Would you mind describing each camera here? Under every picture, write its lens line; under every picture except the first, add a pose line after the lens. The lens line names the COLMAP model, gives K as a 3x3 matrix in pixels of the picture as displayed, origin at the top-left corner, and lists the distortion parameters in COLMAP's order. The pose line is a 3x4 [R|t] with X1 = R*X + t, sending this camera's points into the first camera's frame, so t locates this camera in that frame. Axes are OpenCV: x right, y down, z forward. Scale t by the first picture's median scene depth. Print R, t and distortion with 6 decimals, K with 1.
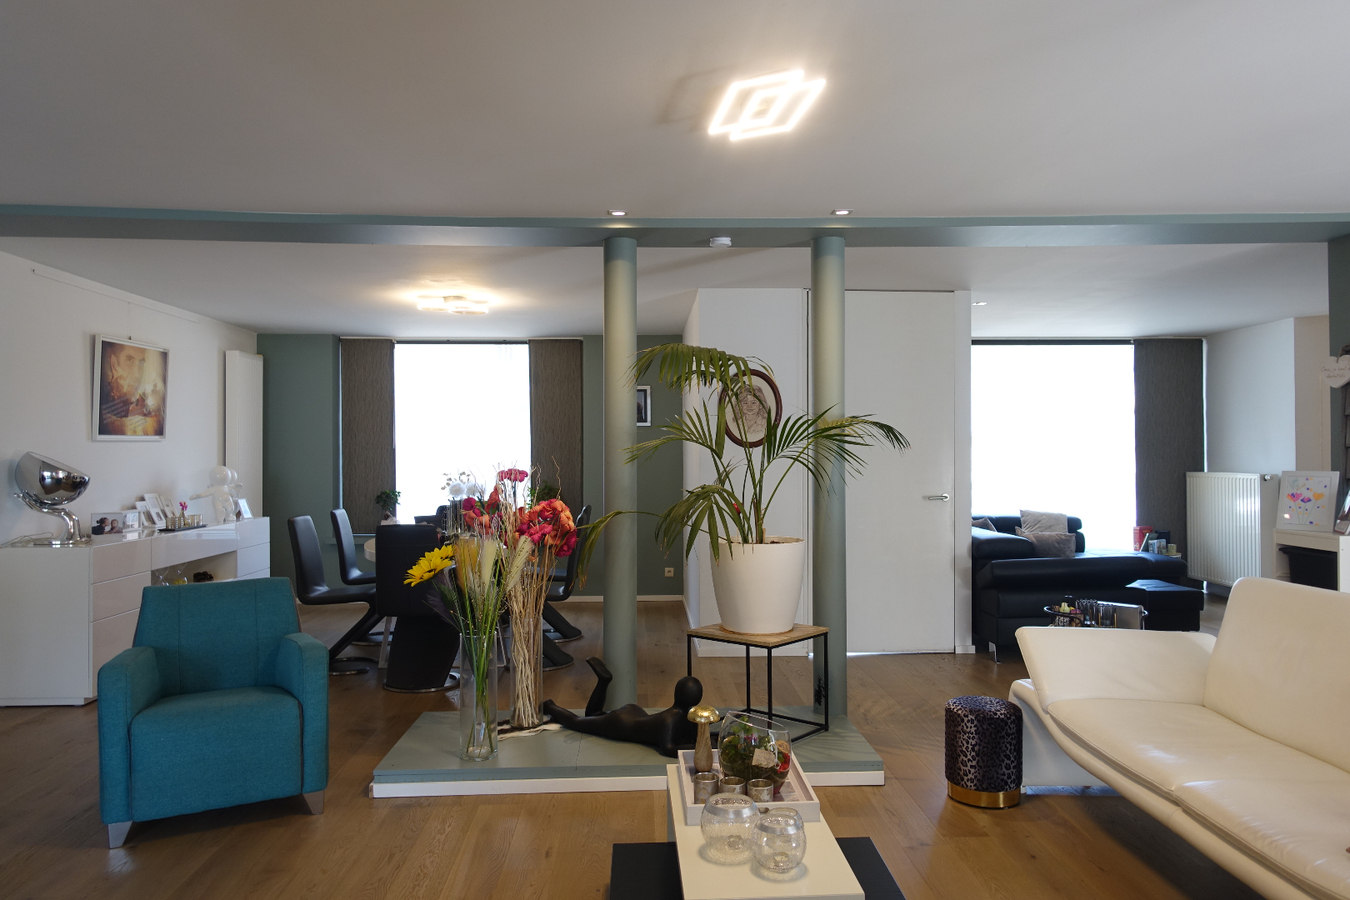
lens RADIAL K [[932.4, 0, 678.3], [0, 932.4, 453.1], [0, 0, 1]] dist [0.001343, -0.001084]
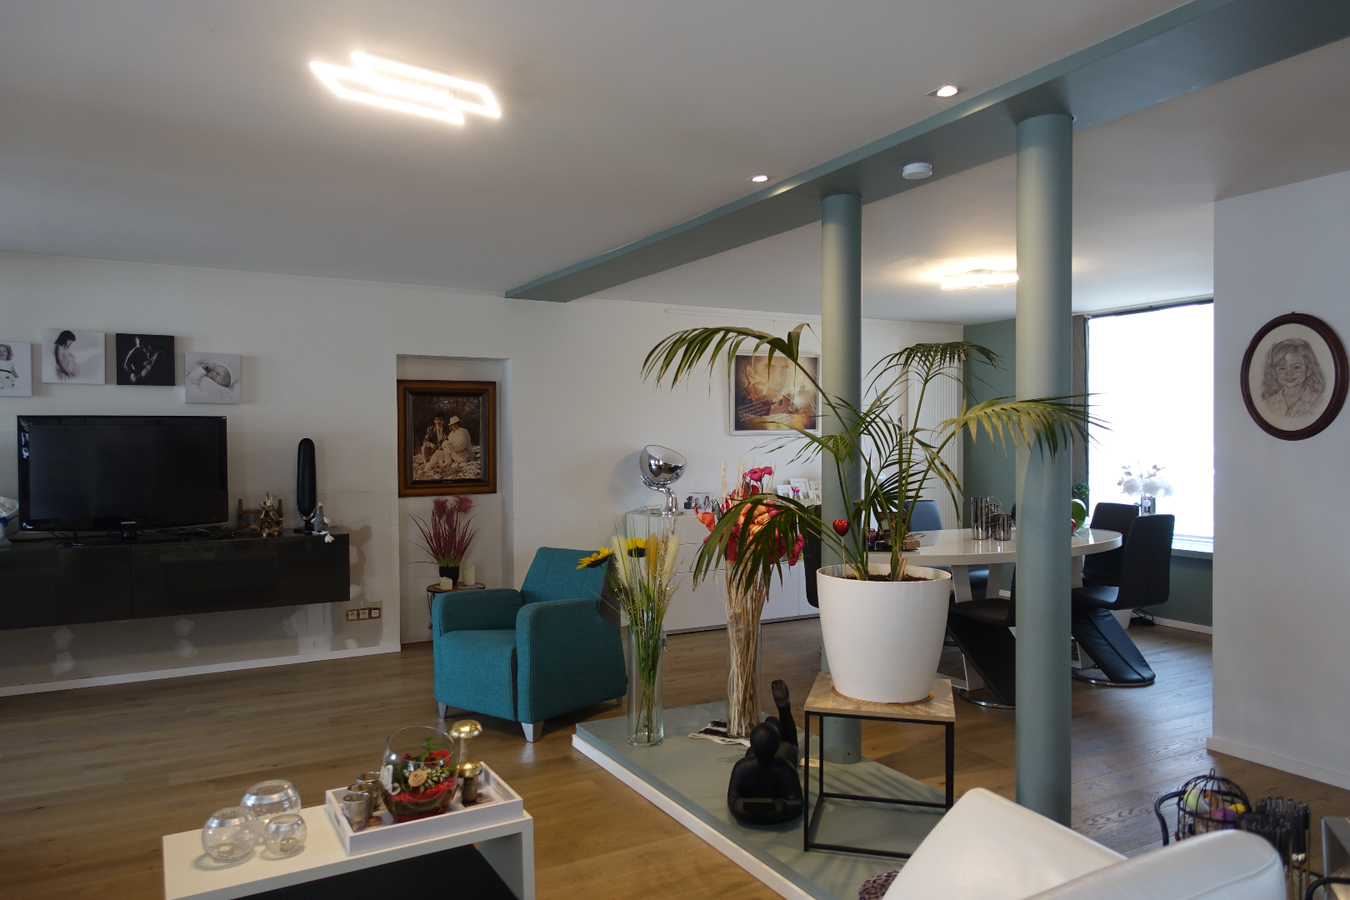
lens RADIAL K [[932.4, 0, 678.3], [0, 932.4, 453.1], [0, 0, 1]] dist [0.001343, -0.001084]
pose [[0.446644, 0.010676, -0.894648, 0.456089], [0.007159, 0.999854, 0.015506, -0.008872], [0.894683, -0.013331, 0.446502, 0.356536]]
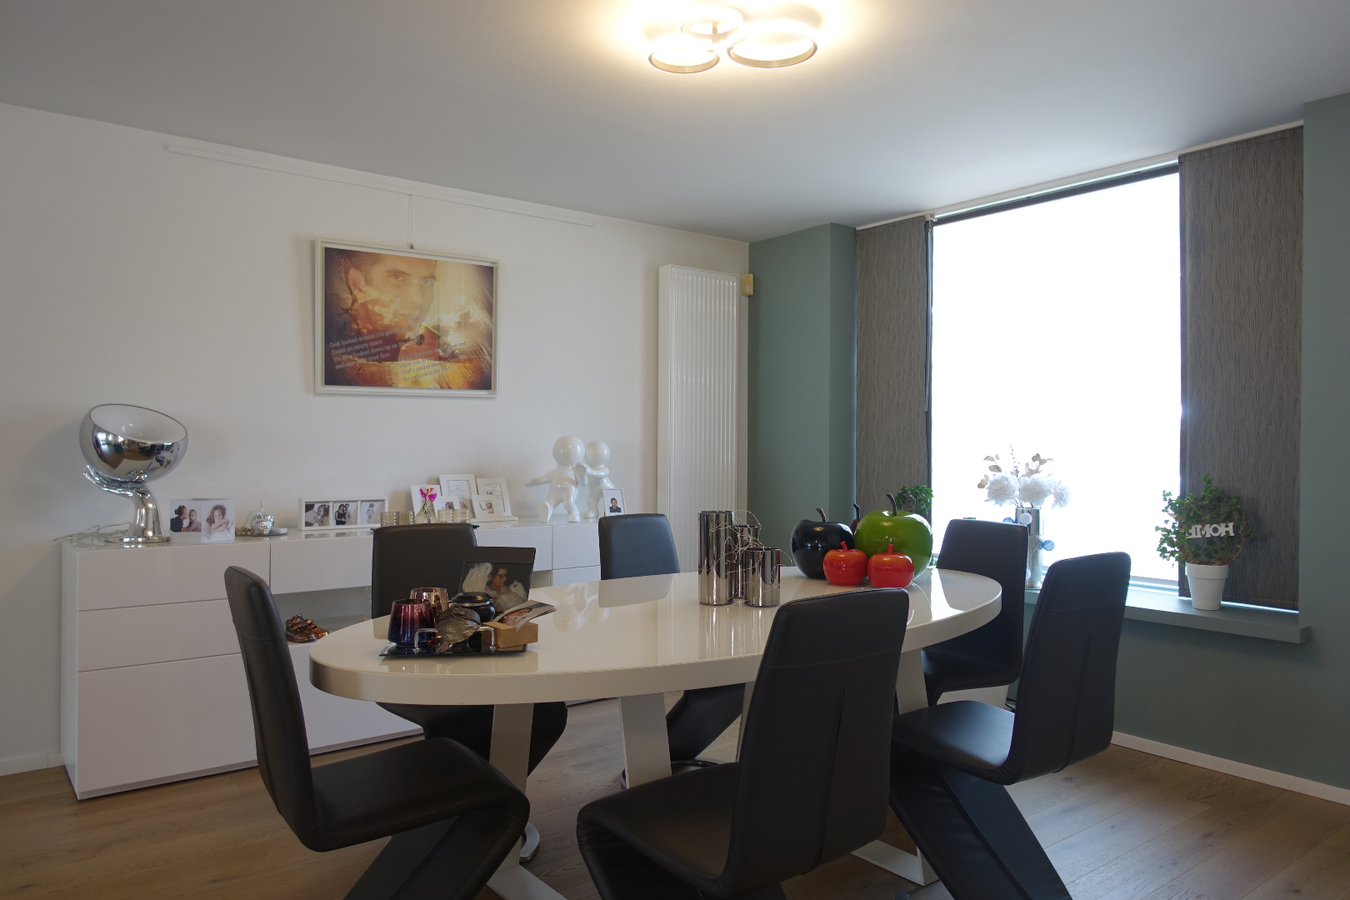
lens RADIAL K [[932.4, 0, 678.3], [0, 932.4, 453.1], [0, 0, 1]] dist [0.001343, -0.001084]
pose [[0.584291, 0.012960, -0.811441, 0.090127], [-0.005134, 0.999911, 0.012273, 0.020146], [0.811528, -0.003005, 0.584306, 0.782484]]
